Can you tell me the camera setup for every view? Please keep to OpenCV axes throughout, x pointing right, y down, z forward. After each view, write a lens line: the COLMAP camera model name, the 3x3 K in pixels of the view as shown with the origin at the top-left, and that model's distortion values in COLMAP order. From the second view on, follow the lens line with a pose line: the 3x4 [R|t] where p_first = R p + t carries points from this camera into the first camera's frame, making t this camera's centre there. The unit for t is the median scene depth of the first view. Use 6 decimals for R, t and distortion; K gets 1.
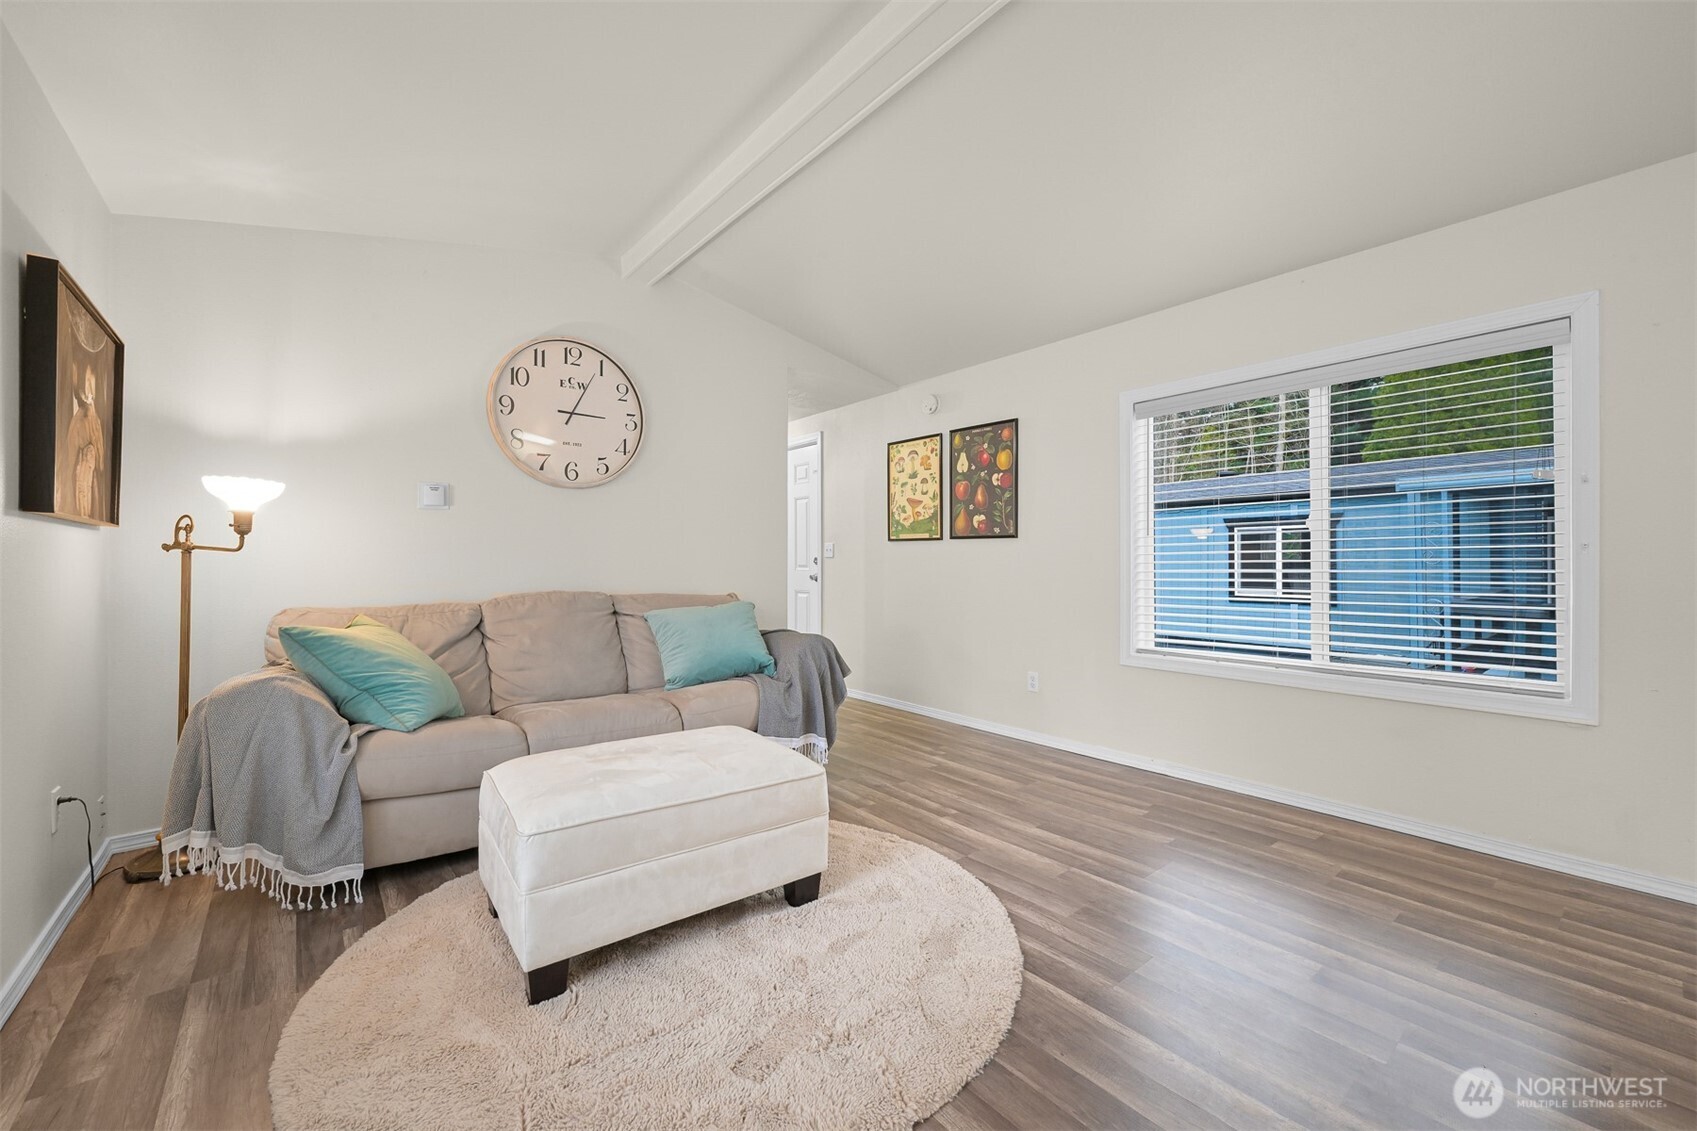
lens RADIAL K [[669.8, 0, 842.6], [0, 669.8, 554.6], [0, 0, 1]] dist [-0.004814, 0.001283]
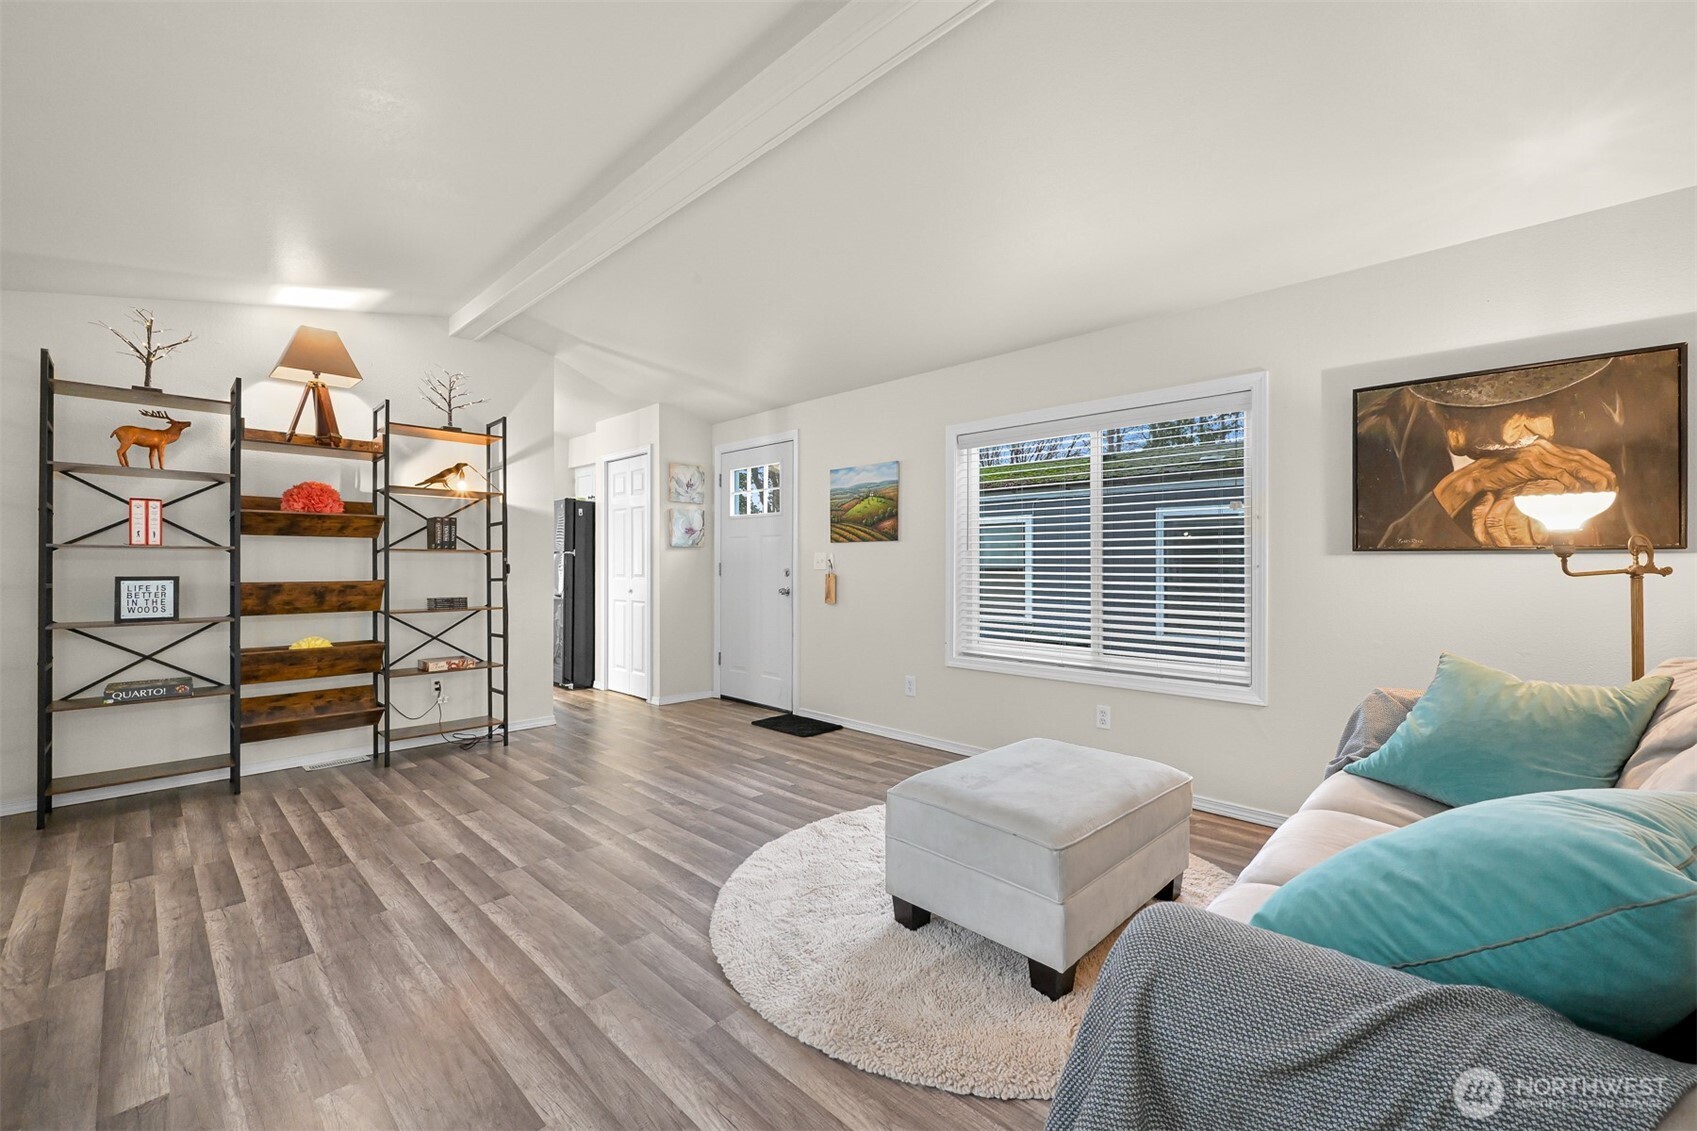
lens RADIAL K [[669.8, 0, 851.5], [0, 669.8, 570.0], [0, 0, 1]] dist [-0.004814, 0.001283]
pose [[-0.990259, 0.003927, -0.139180, 0.164397], [0.004195, 0.999990, -0.001635, -0.009198], [0.139172, -0.002203, -0.990266, 1.952196]]
